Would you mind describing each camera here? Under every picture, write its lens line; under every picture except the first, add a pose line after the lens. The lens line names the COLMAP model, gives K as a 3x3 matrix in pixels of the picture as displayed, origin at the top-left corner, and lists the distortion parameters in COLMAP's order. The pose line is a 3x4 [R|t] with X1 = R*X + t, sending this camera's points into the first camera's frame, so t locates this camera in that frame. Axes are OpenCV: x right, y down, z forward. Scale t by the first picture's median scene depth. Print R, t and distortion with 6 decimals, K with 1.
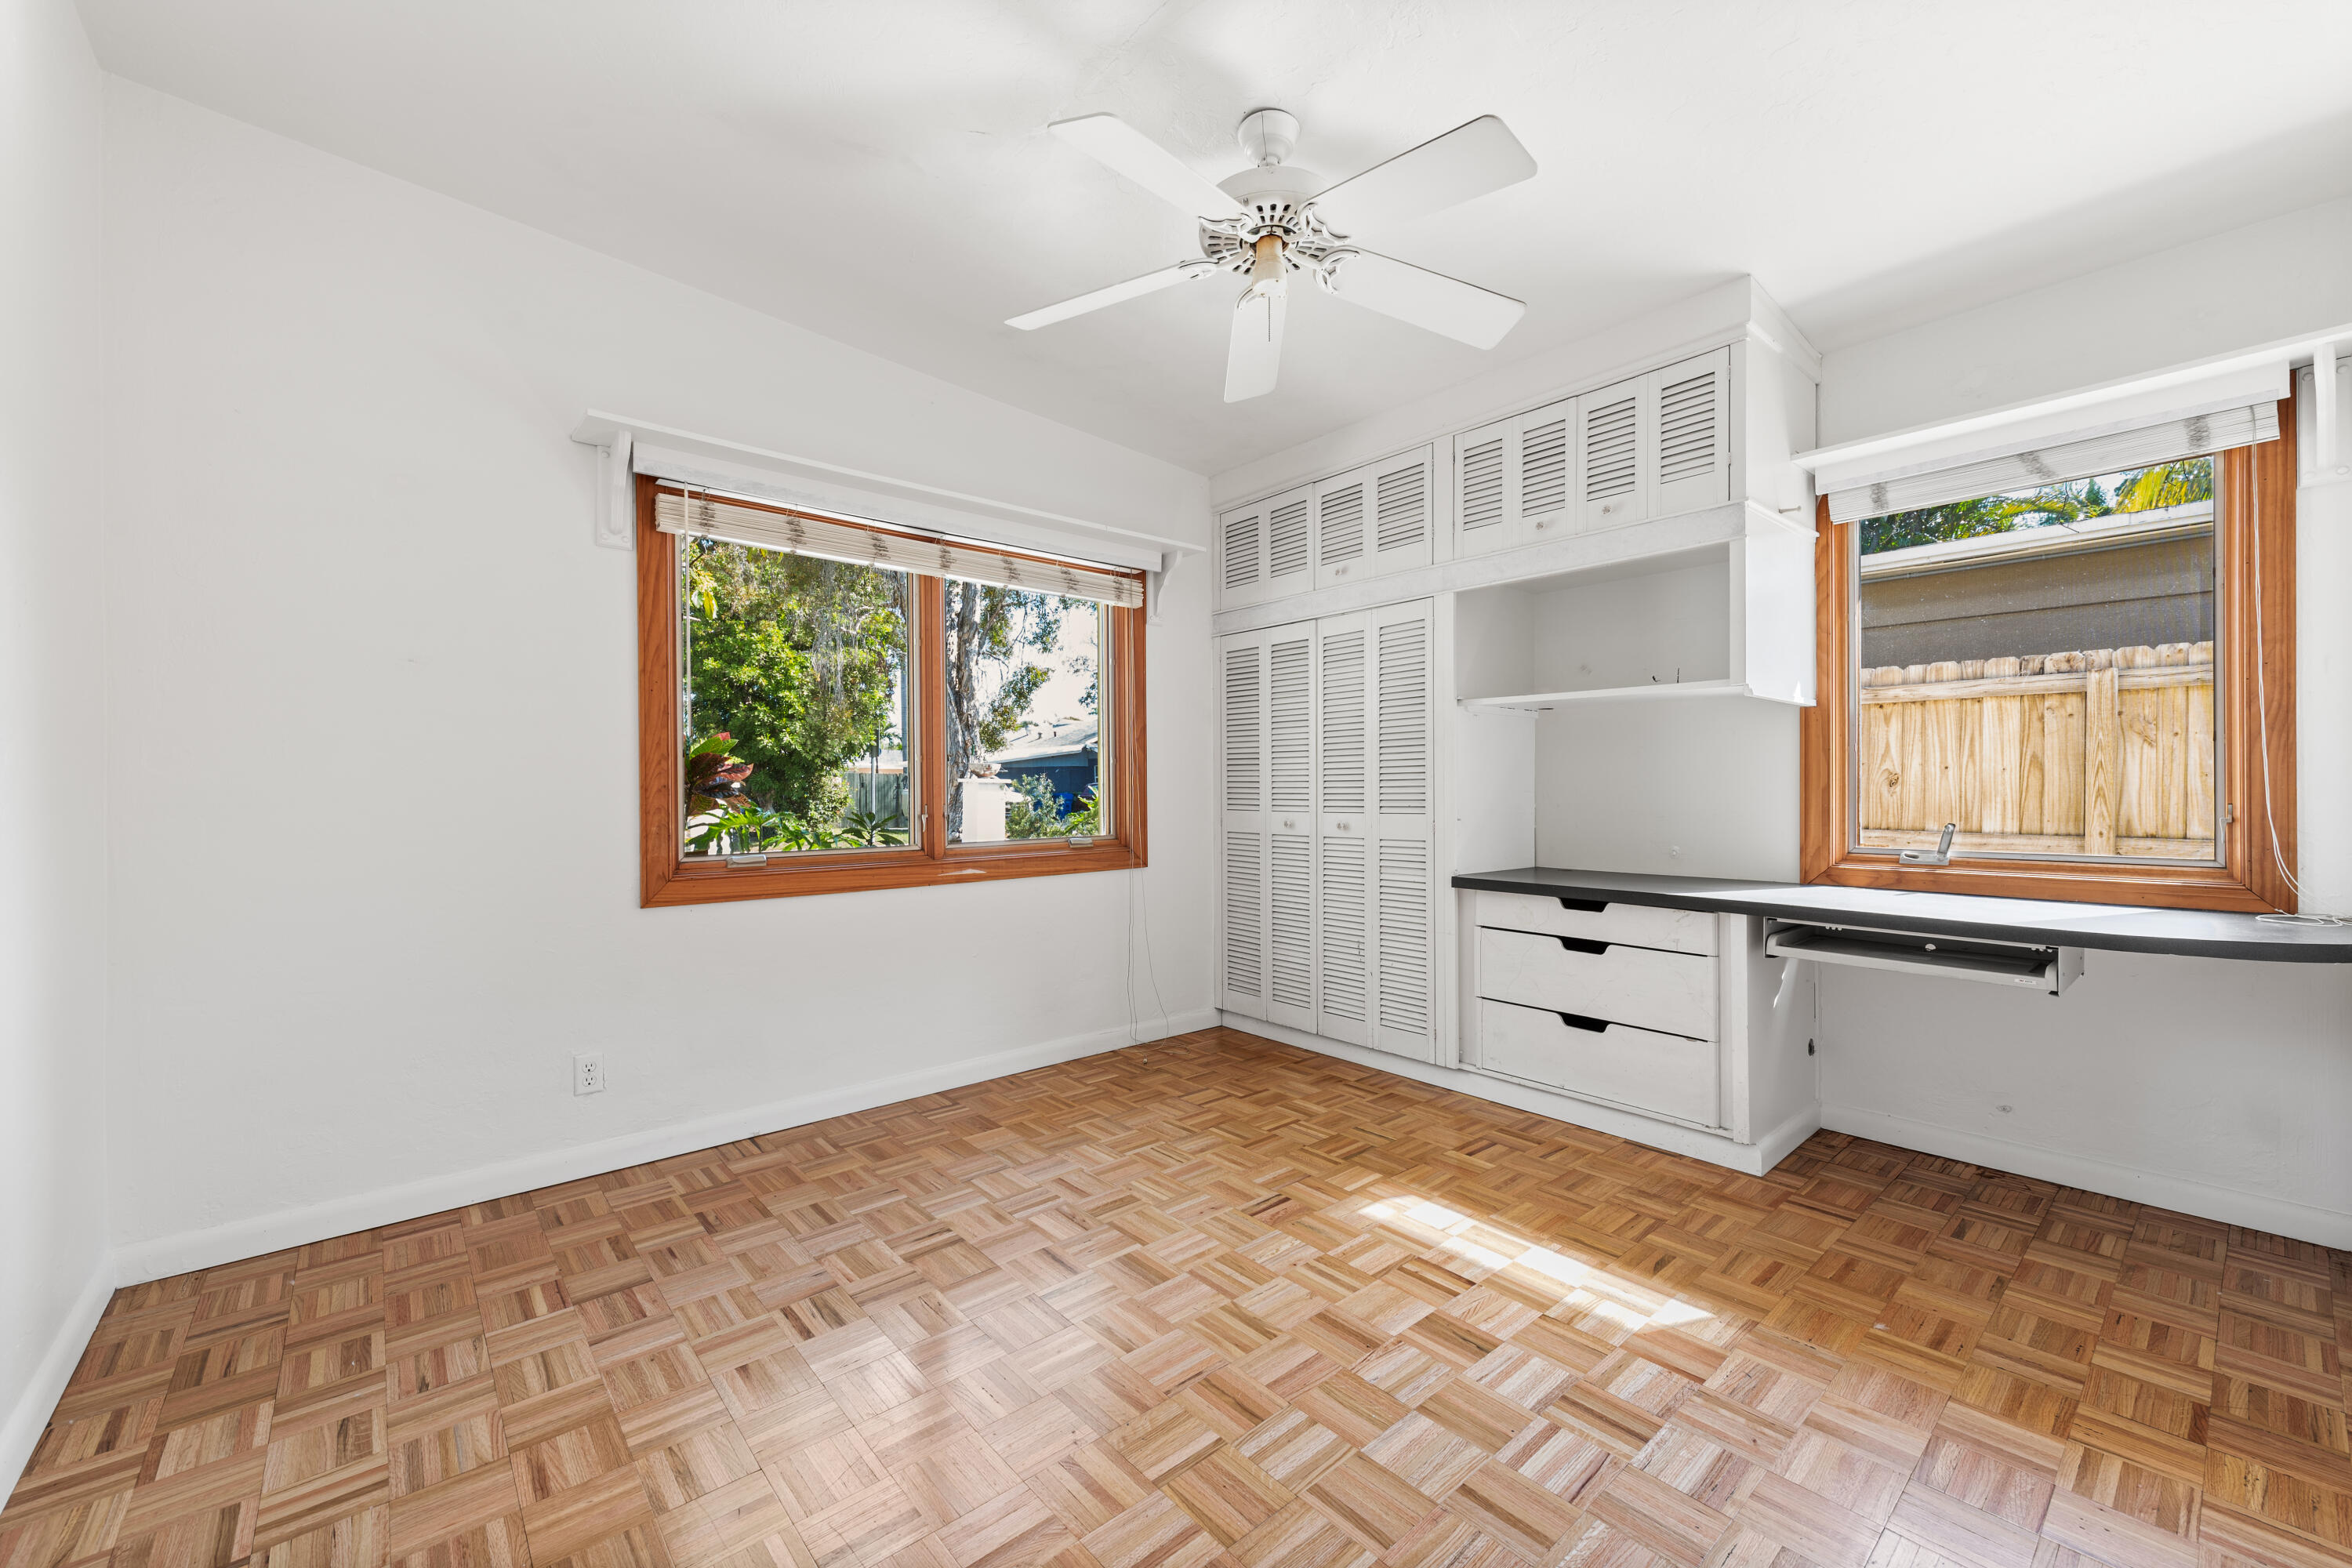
lens RADIAL K [[927.4, 0, 1170.9], [0, 927.4, 786.1], [0, 0, 1]] dist [0.007532, -0.000623]
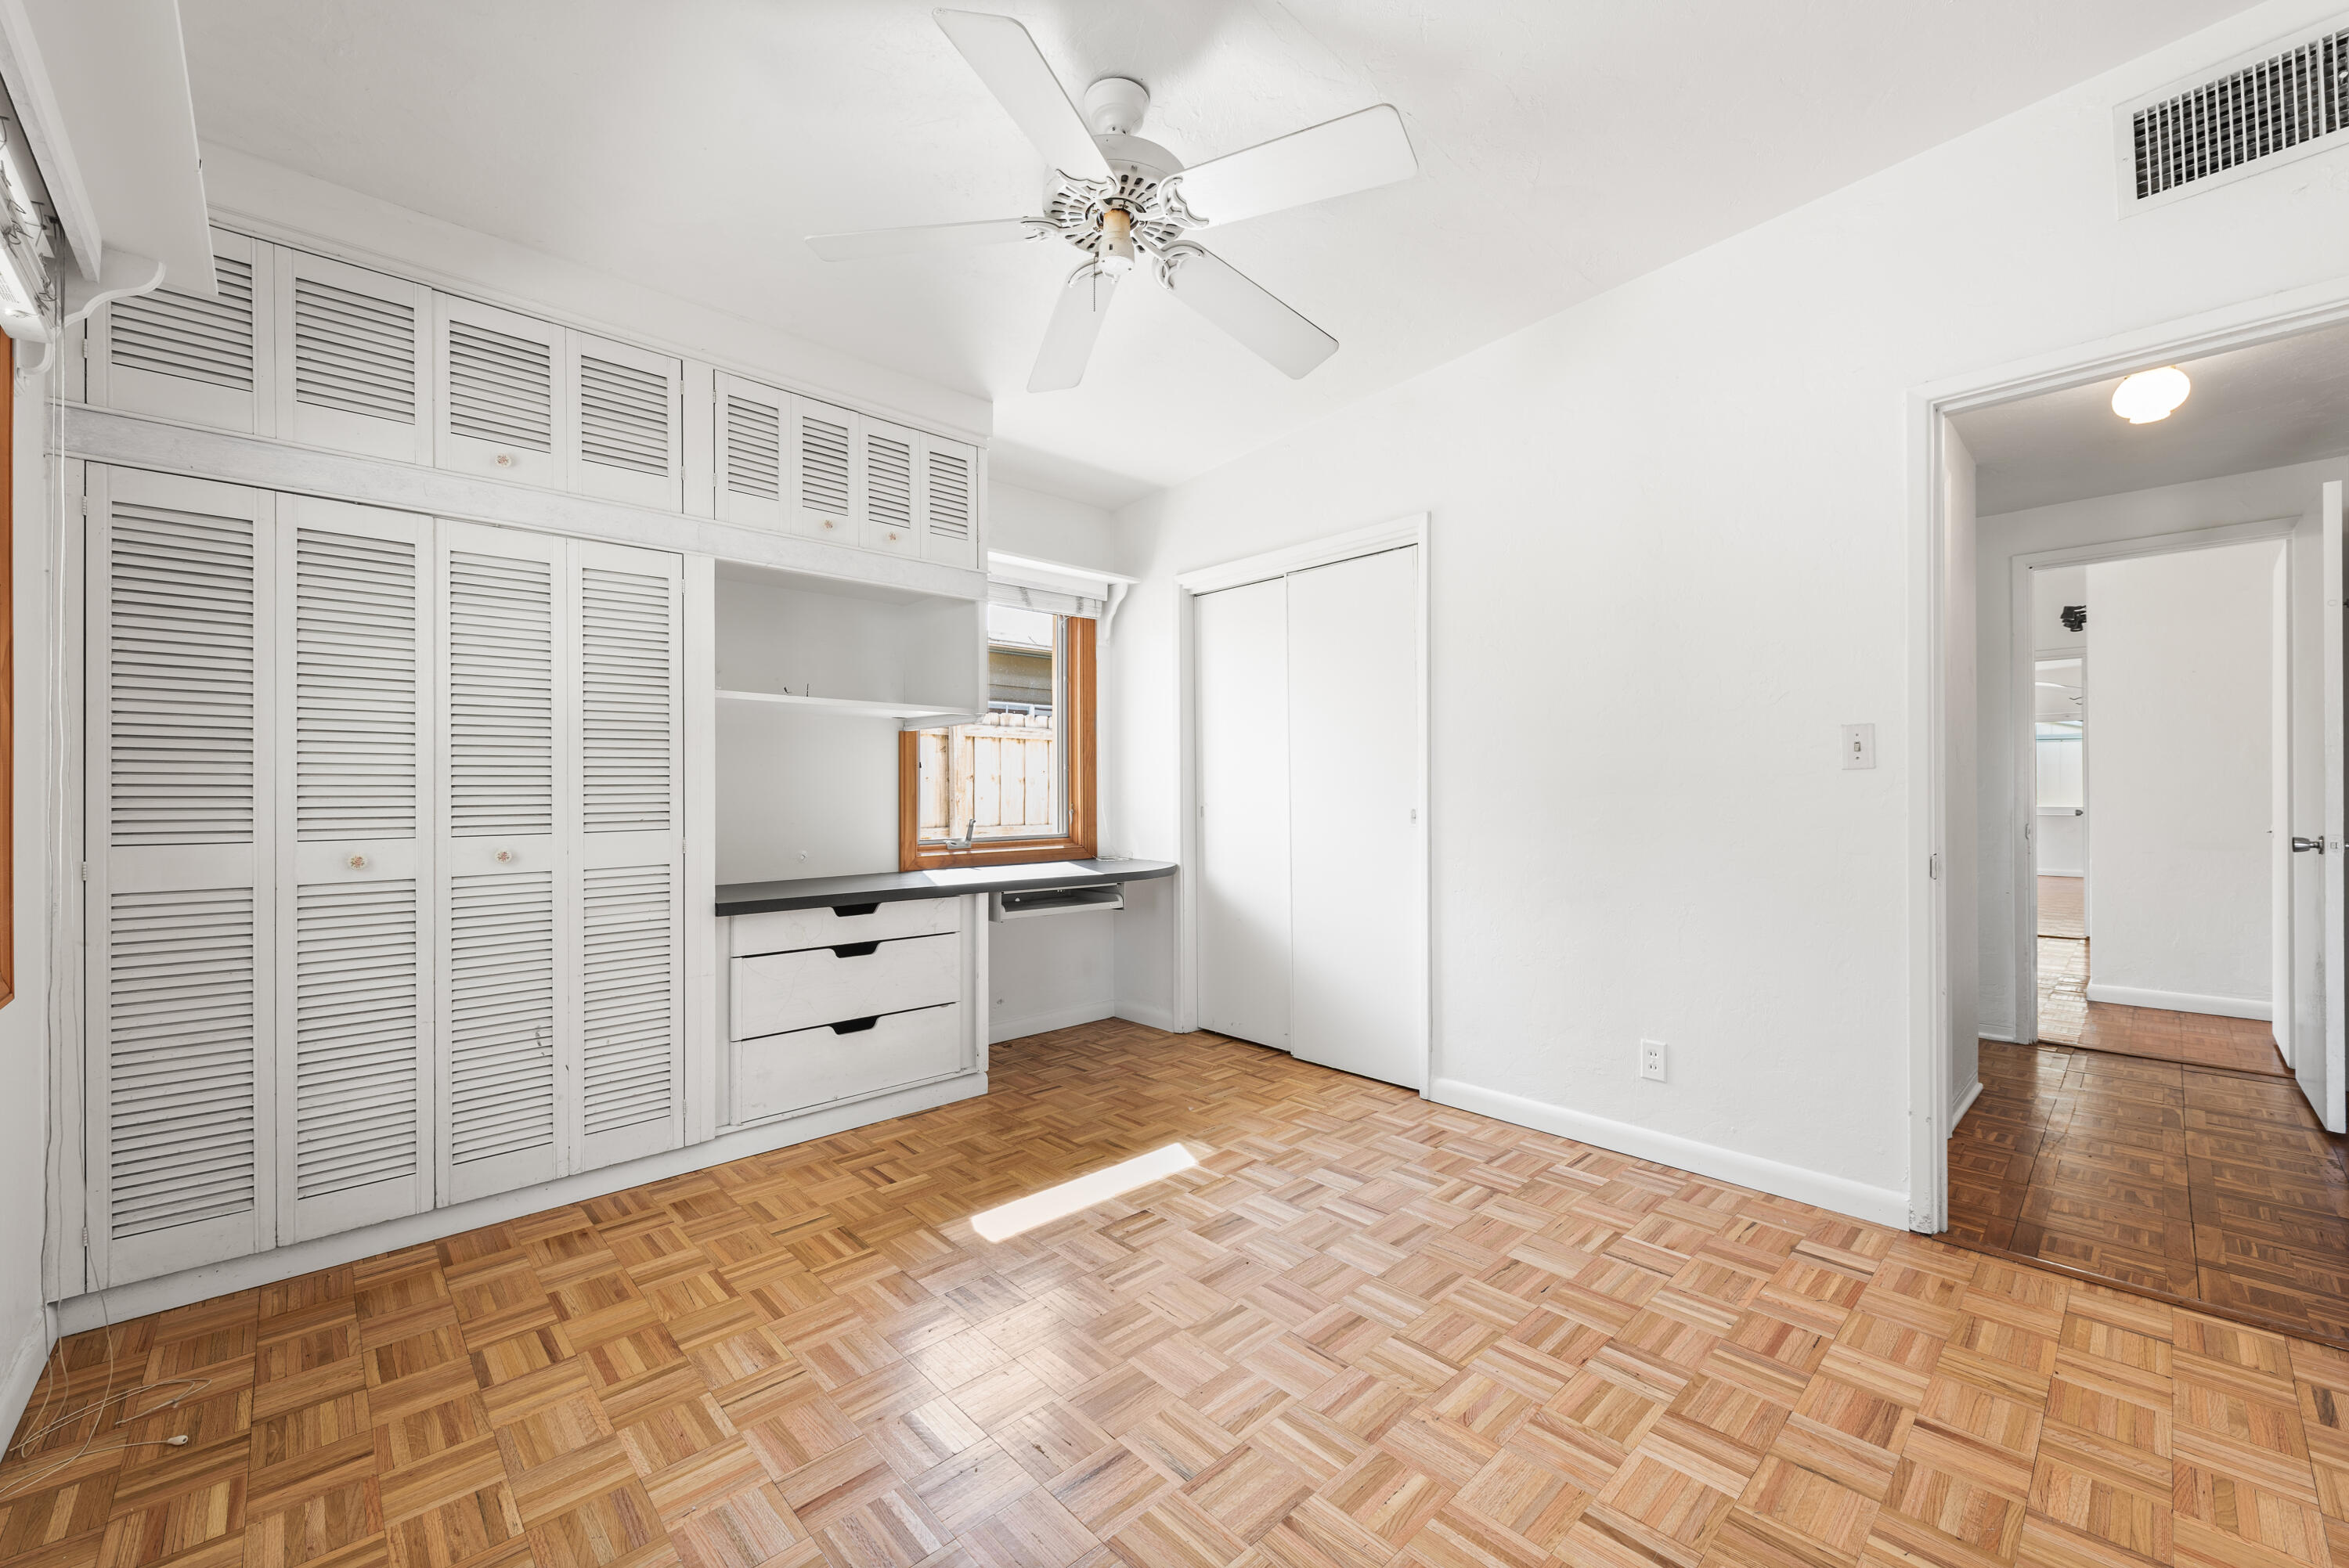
lens RADIAL K [[926.1, 0, 1168.4], [0, 926.1, 787.9], [0, 0, 1]] dist [0.007532, -0.000623]
pose [[-0.045973, 0.009309, 0.998899, -0.588297], [0.004962, 0.999946, -0.009091, 0.004842], [-0.998930, 0.004539, -0.046017, 0.699485]]
